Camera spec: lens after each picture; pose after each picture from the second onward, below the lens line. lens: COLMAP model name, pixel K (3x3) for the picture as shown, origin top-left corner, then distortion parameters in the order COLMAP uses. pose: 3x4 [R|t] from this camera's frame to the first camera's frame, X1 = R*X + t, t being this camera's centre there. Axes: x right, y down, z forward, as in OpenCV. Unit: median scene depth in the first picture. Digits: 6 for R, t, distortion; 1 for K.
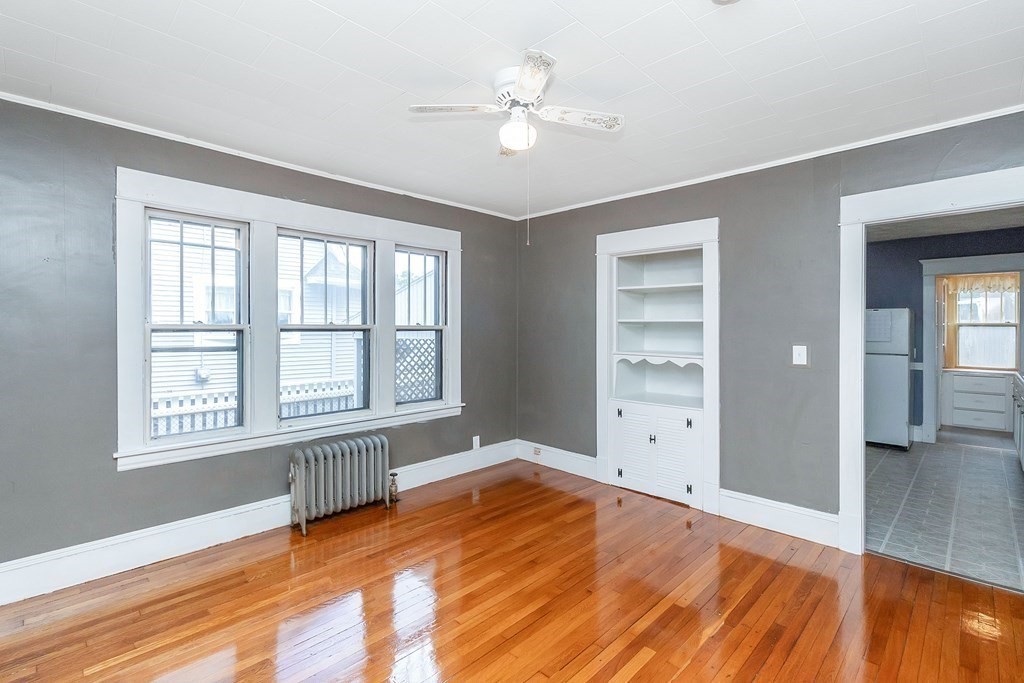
lens RADIAL K [[473.5, 0, 509.7], [0, 473.5, 334.4], [0, 0, 1]] dist [0.001738, 0.000277]
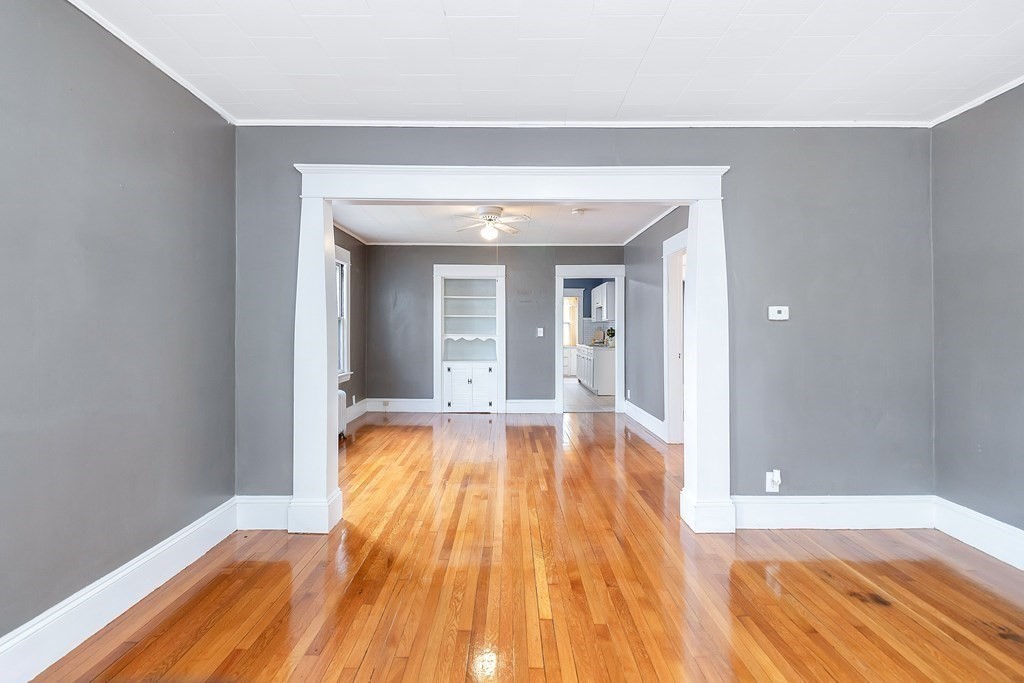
lens RADIAL K [[473.5, 0, 507.1], [0, 473.5, 338.7], [0, 0, 1]] dist [0.001738, 0.000277]
pose [[0.710173, -0.015824, 0.703849, -0.918854], [0.009250, 0.999871, 0.013147, 0.036038], [-0.703966, -0.002826, 0.710228, -0.413436]]
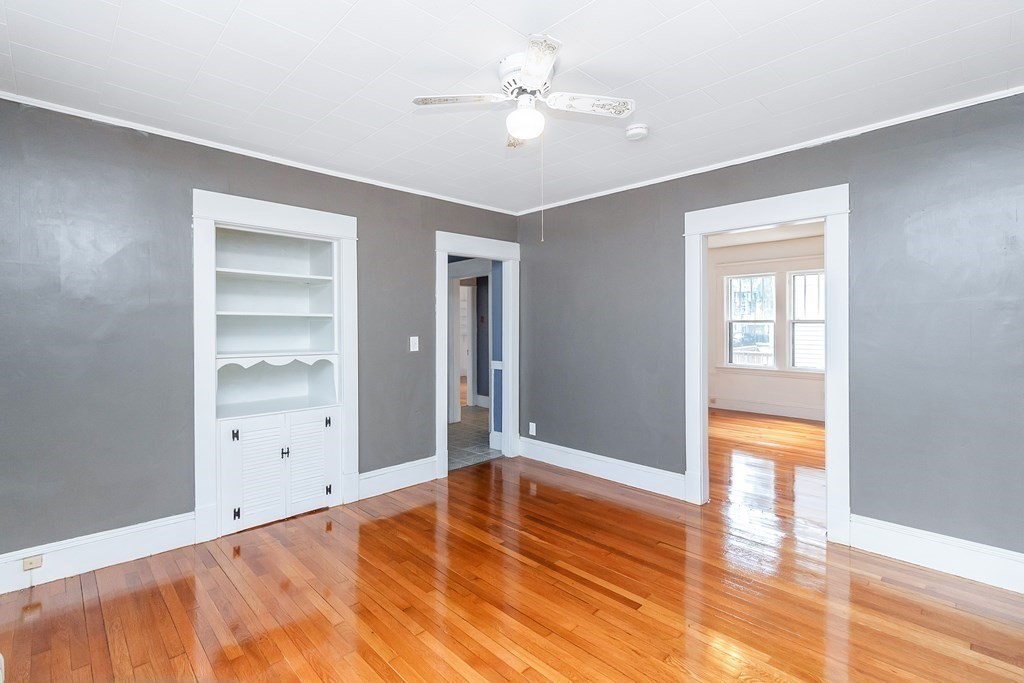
lens RADIAL K [[473.5, 0, 507.3], [0, 473.5, 332.1], [0, 0, 1]] dist [0.001738, 0.000277]
pose [[0.020489, -0.017462, 0.999638, -0.568748], [0.014472, 0.999748, 0.017168, -0.005915], [-0.999685, 0.014115, 0.020737, 0.606893]]
